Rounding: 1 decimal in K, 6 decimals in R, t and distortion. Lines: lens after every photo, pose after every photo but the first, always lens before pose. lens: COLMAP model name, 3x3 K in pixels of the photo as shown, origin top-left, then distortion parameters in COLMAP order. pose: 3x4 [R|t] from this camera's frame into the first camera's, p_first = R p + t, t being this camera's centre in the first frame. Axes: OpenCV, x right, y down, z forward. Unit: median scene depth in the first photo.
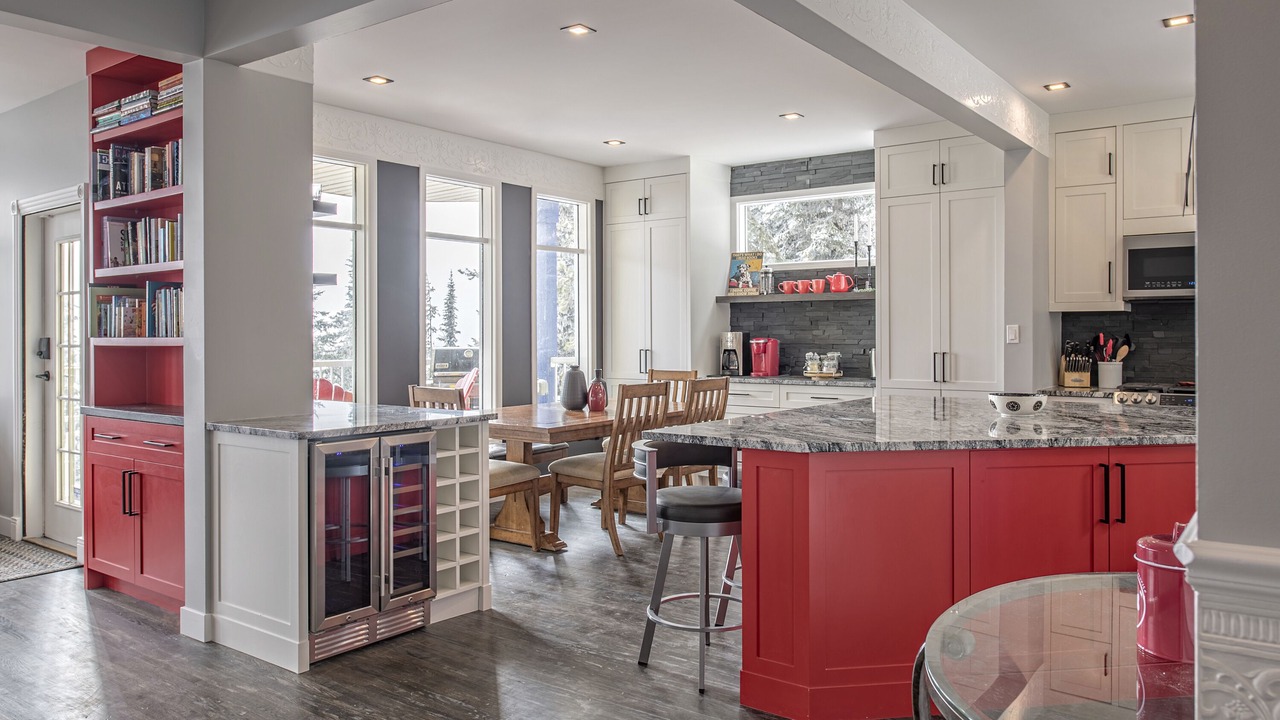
lens RADIAL K [[924.9, 0, 589.7], [0, 924.9, 321.1], [0, 0, 1]] dist [0.021815, -0.003969]
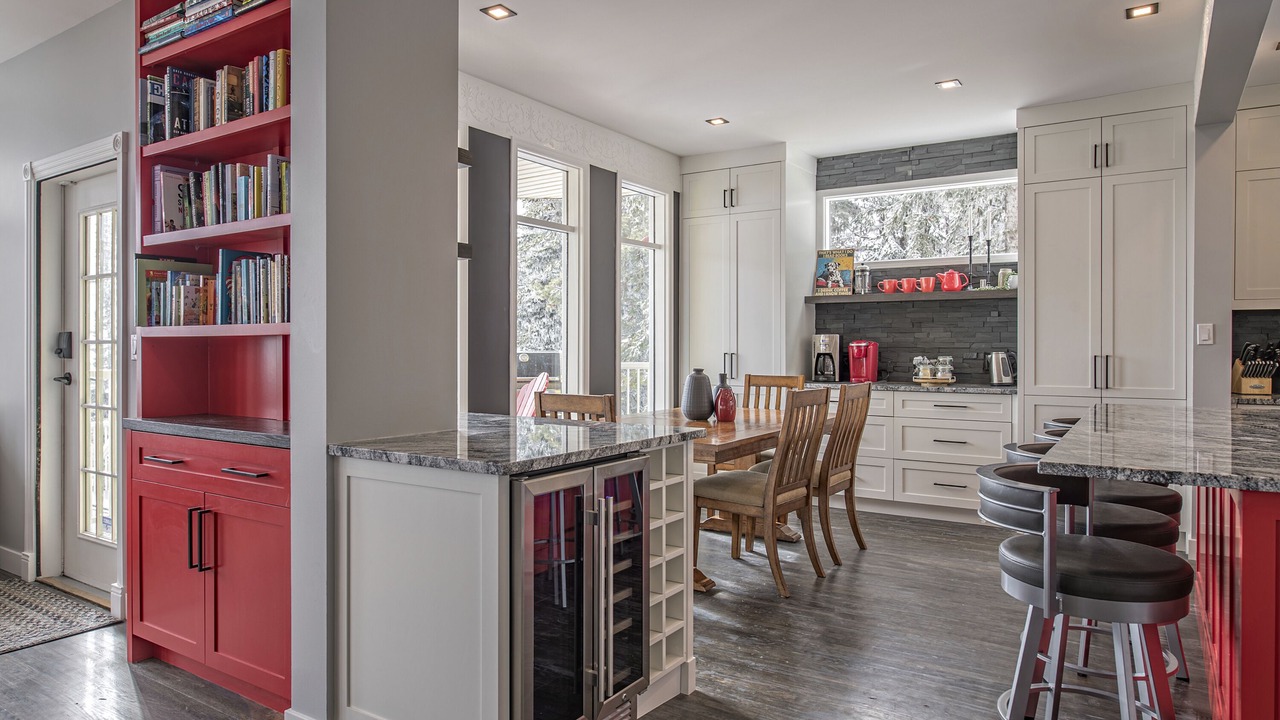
lens RADIAL K [[896.6, 0, 649.3], [0, 896.6, 331.9], [0, 0, 1]] dist [0.009405, 0.003448]
pose [[0.998207, 0.005494, 0.059606, -0.143830], [-0.005641, 0.999981, 0.002313, 0.015402], [-0.059592, -0.002645, 0.998219, 0.215902]]
